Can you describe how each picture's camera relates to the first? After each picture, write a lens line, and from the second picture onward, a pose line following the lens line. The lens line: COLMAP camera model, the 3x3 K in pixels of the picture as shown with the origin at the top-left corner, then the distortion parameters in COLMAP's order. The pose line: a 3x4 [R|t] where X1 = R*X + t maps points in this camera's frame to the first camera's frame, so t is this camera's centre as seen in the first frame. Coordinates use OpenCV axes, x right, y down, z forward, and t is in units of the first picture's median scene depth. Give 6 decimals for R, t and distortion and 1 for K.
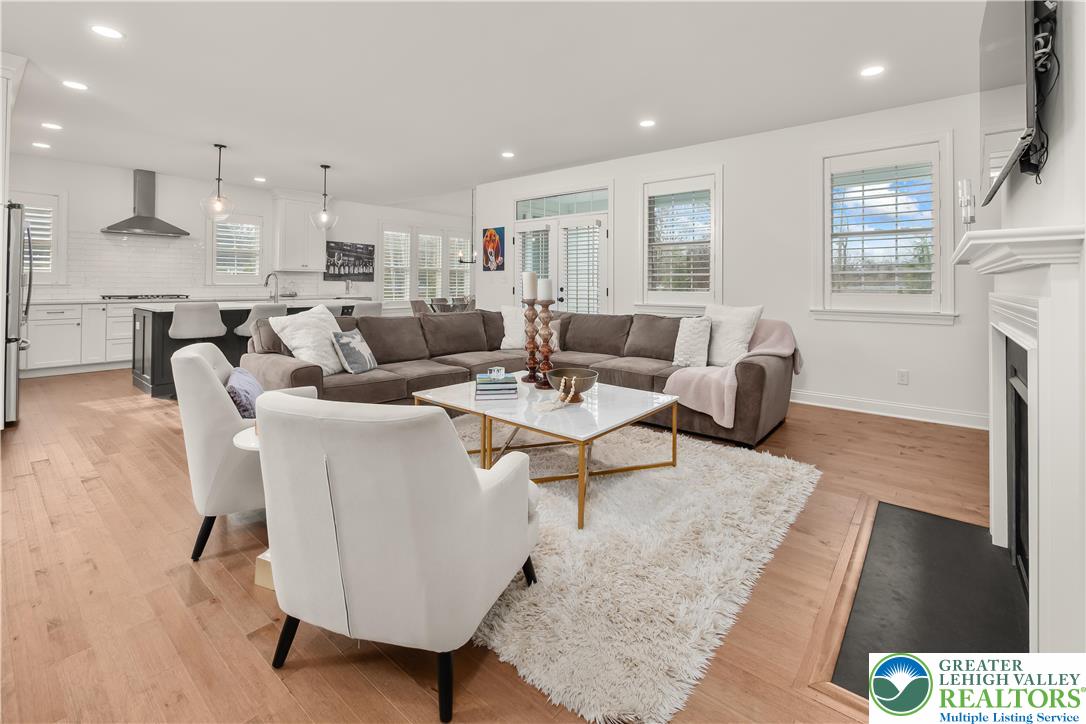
lens RADIAL K [[470.6, 0, 545.1], [0, 470.6, 276.9], [0, 0, 1]] dist [0.000859, 0.000159]
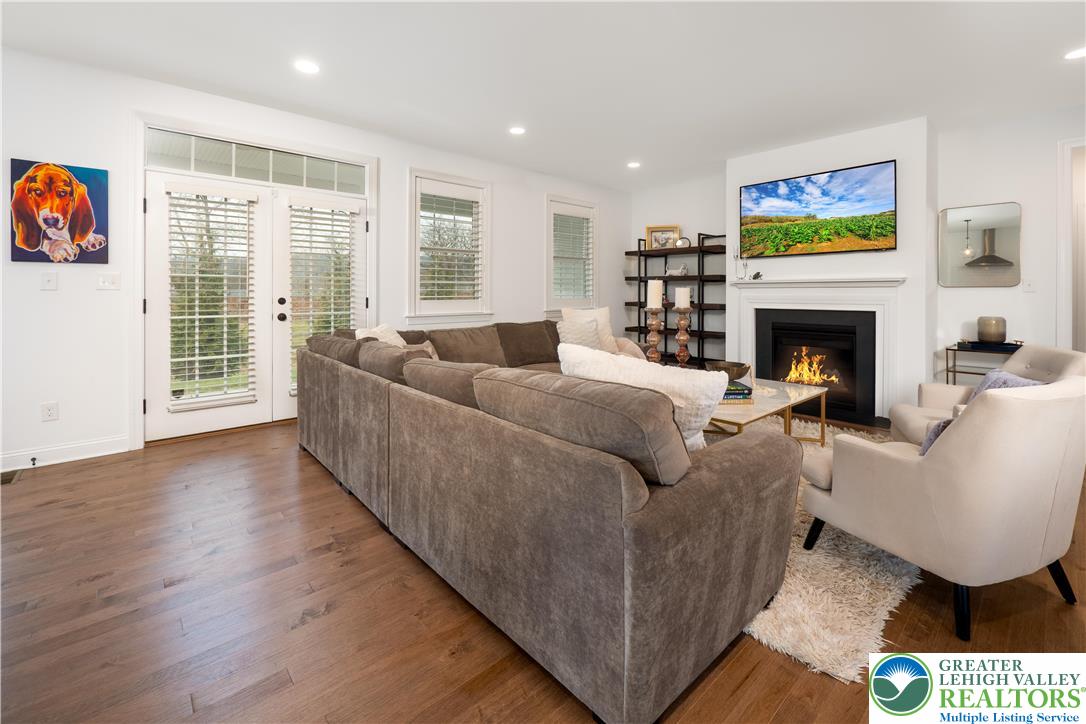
lens RADIAL K [[458.4, 0, 542.4], [0, 458.4, 293.2], [0, 0, 1]] dist [-0.001859, -0.000590]
pose [[0.158238, -0.006158, 0.987382, -0.458619], [-0.014655, 0.999856, 0.008584, 0.005168], [-0.987292, -0.015828, 0.158125, 0.490569]]
